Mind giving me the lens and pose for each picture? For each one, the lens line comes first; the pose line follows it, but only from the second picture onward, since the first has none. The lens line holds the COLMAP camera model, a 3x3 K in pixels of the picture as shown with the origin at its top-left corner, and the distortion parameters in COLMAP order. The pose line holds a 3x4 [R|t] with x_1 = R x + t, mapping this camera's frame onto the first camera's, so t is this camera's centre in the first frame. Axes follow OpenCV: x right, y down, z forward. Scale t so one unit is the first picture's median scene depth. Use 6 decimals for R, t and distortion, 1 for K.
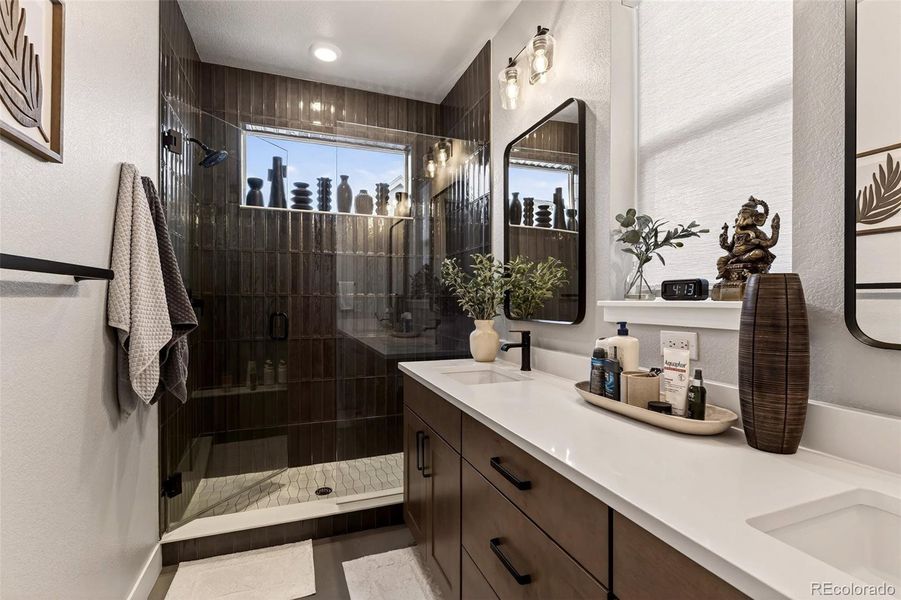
lens RADIAL K [[414.0, 0, 449.7], [0, 414.0, 302.3], [0, 0, 1]] dist [-0.009370, -0.001257]
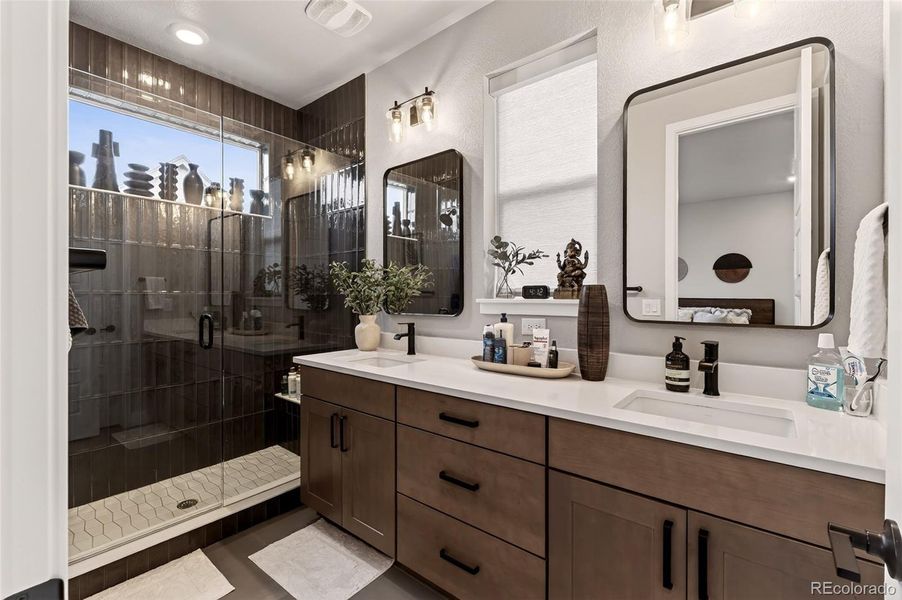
lens RADIAL K [[396.0, 0, 458.0], [0, 396.0, 292.4], [0, 0, 1]] dist [-0.008637, 0.002452]
pose [[0.859687, 0.005471, 0.510792, -0.292581], [0.002311, 0.999891, -0.014599, -0.004743], [-0.510816, 0.013731, 0.859580, -0.100237]]
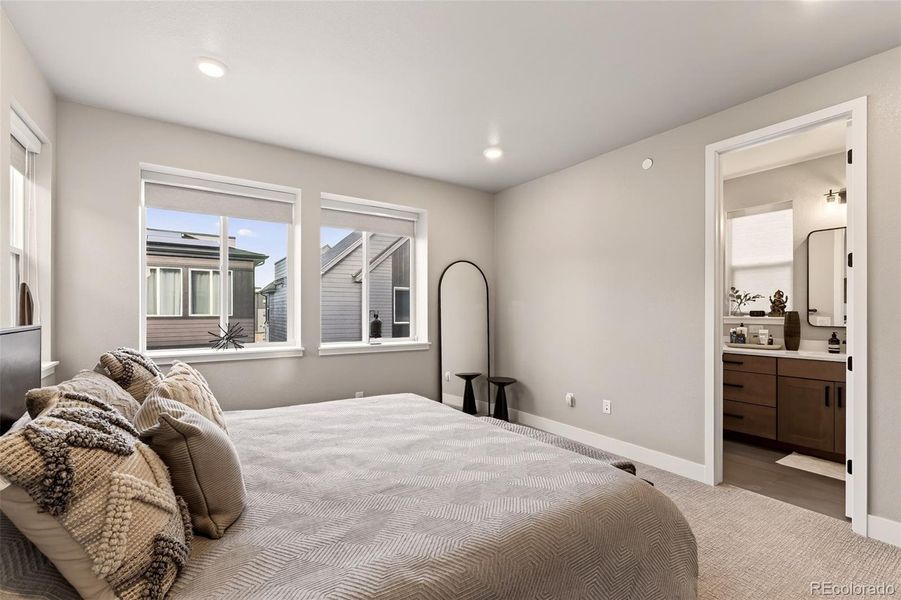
lens RADIAL K [[395.6, 0, 445.9], [0, 395.6, 308.1], [0, 0, 1]] dist [-0.008637, 0.002452]
pose [[0.976387, 0.004435, 0.215984, -1.696454], [-0.002341, 0.999948, -0.009949, -0.023125], [-0.216017, 0.009208, 0.976346, -1.050619]]
